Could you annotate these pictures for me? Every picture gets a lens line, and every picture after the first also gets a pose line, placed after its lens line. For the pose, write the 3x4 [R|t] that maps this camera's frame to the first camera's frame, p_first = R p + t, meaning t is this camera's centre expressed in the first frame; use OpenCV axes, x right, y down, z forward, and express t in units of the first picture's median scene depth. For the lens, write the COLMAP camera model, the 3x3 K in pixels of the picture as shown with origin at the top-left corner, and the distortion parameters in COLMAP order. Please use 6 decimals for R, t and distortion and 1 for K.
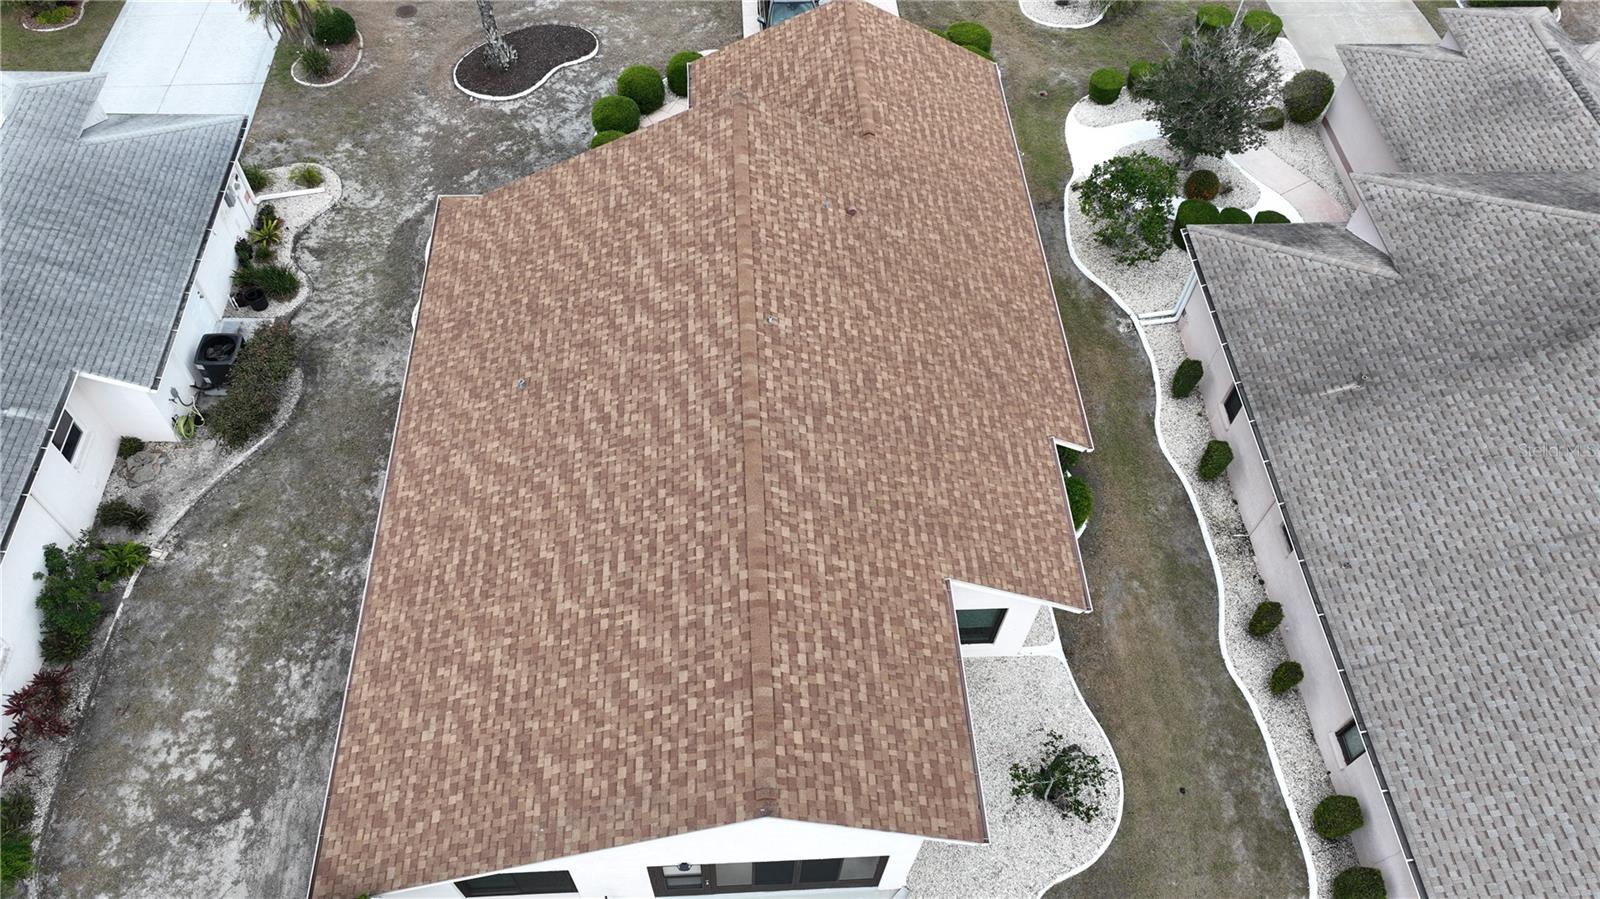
lens RADIAL K [[1100.0, 0, 800.0], [0, 1100.0, 449.5], [0, 0, 1]] dist [-0.003531, 0.020956]
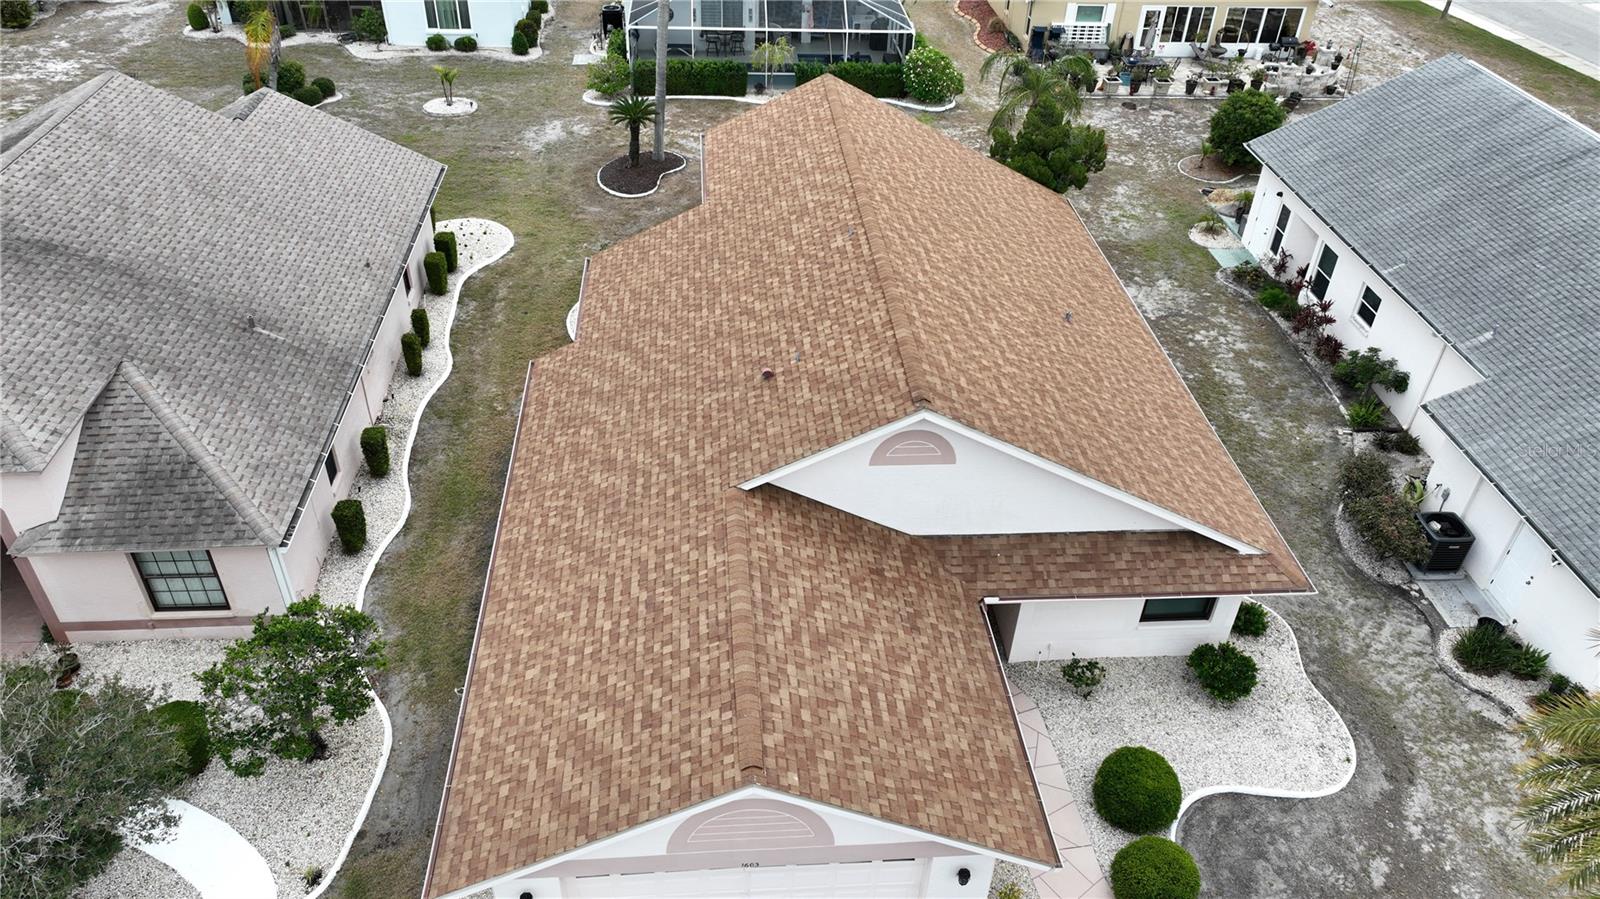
lens RADIAL K [[1100.0, 0, 800.0], [0, 1100.0, 449.5], [0, 0, 1]] dist [-0.003531, 0.020956]
pose [[-0.996136, -0.053061, -0.069984, 0.071360], [-0.066952, -0.056914, 0.996132, -0.930098], [-0.056839, 0.996968, 0.053142, 0.884975]]
